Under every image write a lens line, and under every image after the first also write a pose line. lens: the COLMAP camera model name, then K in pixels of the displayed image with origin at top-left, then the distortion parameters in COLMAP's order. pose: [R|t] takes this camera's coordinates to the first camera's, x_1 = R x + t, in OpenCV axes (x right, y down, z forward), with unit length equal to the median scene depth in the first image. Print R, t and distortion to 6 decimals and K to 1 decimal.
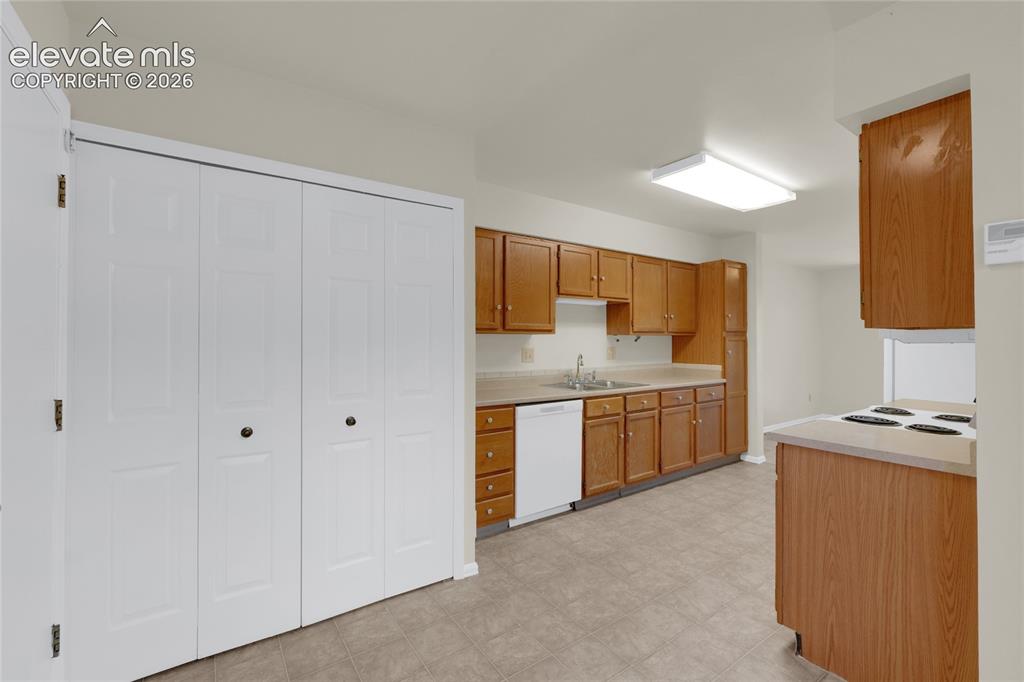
lens RADIAL K [[434.3, 0, 505.1], [0, 434.3, 340.8], [0, 0, 1]] dist [-0.002356, -0.001104]
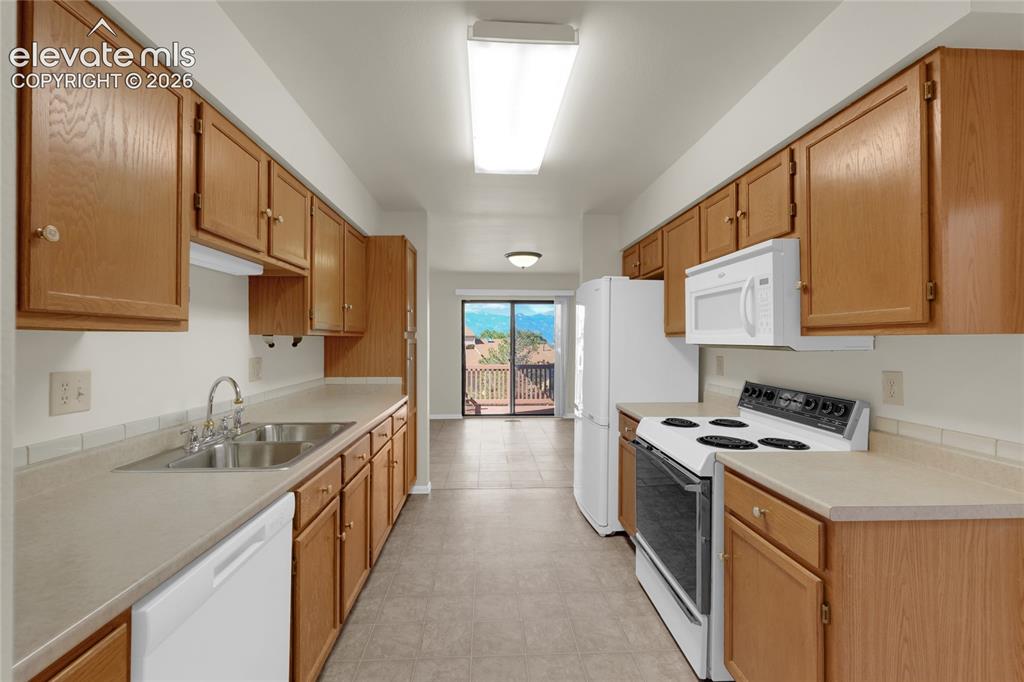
lens RADIAL K [[434.3, 0, 505.9], [0, 434.3, 338.0], [0, 0, 1]] dist [-0.002356, -0.001104]
pose [[0.519483, 0.005119, 0.854466, -0.064777], [-0.000322, 0.999983, -0.005795, -0.008167], [-0.854481, 0.002735, 0.519475, 0.564089]]
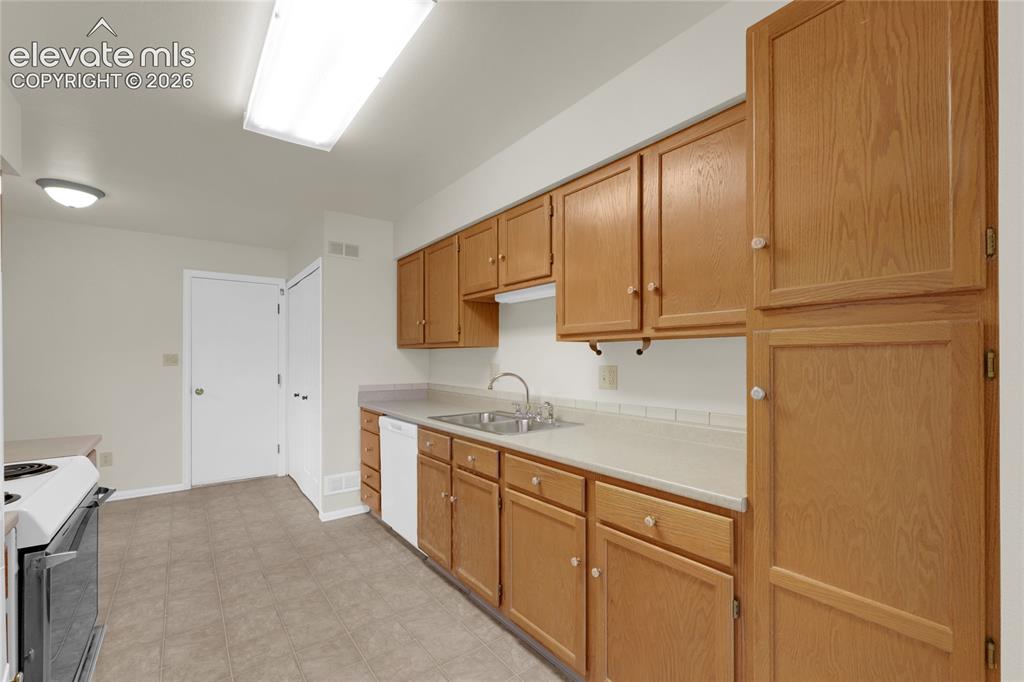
lens RADIAL K [[434.3, 0, 514.6], [0, 434.3, 357.3], [0, 0, 1]] dist [-0.002356, -0.001104]
pose [[0.054475, -0.001925, -0.998513, 0.937952], [-0.000687, 0.999998, -0.001966, 0.005805], [0.998515, 0.000793, 0.054474, 1.055187]]
